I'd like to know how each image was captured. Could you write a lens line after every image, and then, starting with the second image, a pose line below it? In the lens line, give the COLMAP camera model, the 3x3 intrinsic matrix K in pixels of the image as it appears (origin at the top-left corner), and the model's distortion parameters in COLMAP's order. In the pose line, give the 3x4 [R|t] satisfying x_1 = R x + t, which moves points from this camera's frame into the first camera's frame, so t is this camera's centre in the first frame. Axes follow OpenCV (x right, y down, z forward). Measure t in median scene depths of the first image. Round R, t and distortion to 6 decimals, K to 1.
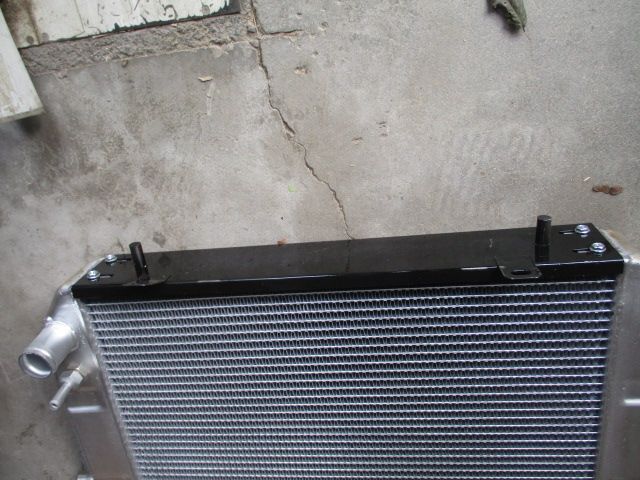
lens RADIAL K [[521.7, 0, 319.9], [0, 521.7, 241.9], [0, 0, 1]] dist [0.009439, -0.006433]
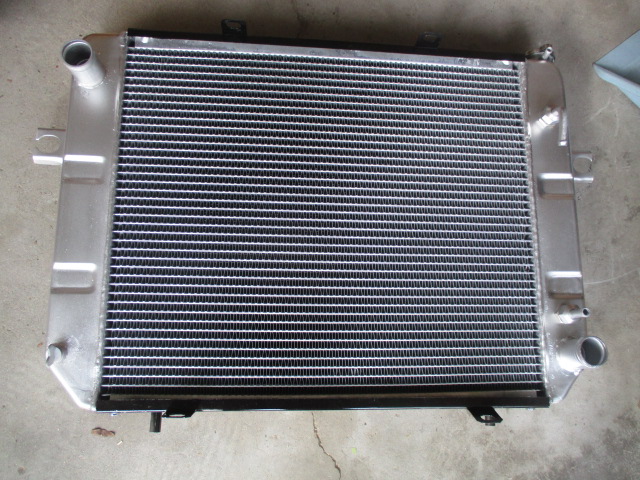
lens RADIAL K [[521.7, 0, 321.0], [0, 521.7, 240.9], [0, 0, 1]] dist [0.009439, -0.006433]
pose [[-0.993216, -0.112231, 0.030436, 0.040826], [0.103361, -0.971977, -0.211133, 0.623452], [0.053279, -0.206555, 0.976983, -0.098512]]
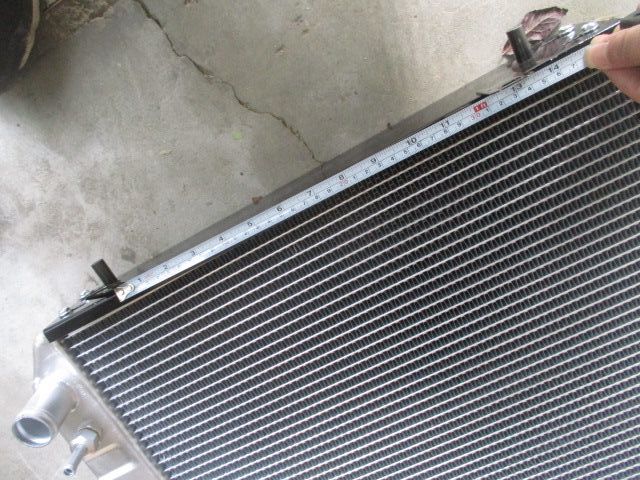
lens RADIAL K [[521.7, 0, 320.9], [0, 521.7, 237.8], [0, 0, 1]] dist [0.009439, -0.006433]
pose [[0.920842, -0.386443, -0.052072, 0.055184], [0.377059, 0.916493, -0.133669, 0.226529], [0.099379, 0.103454, 0.989657, 0.161749]]
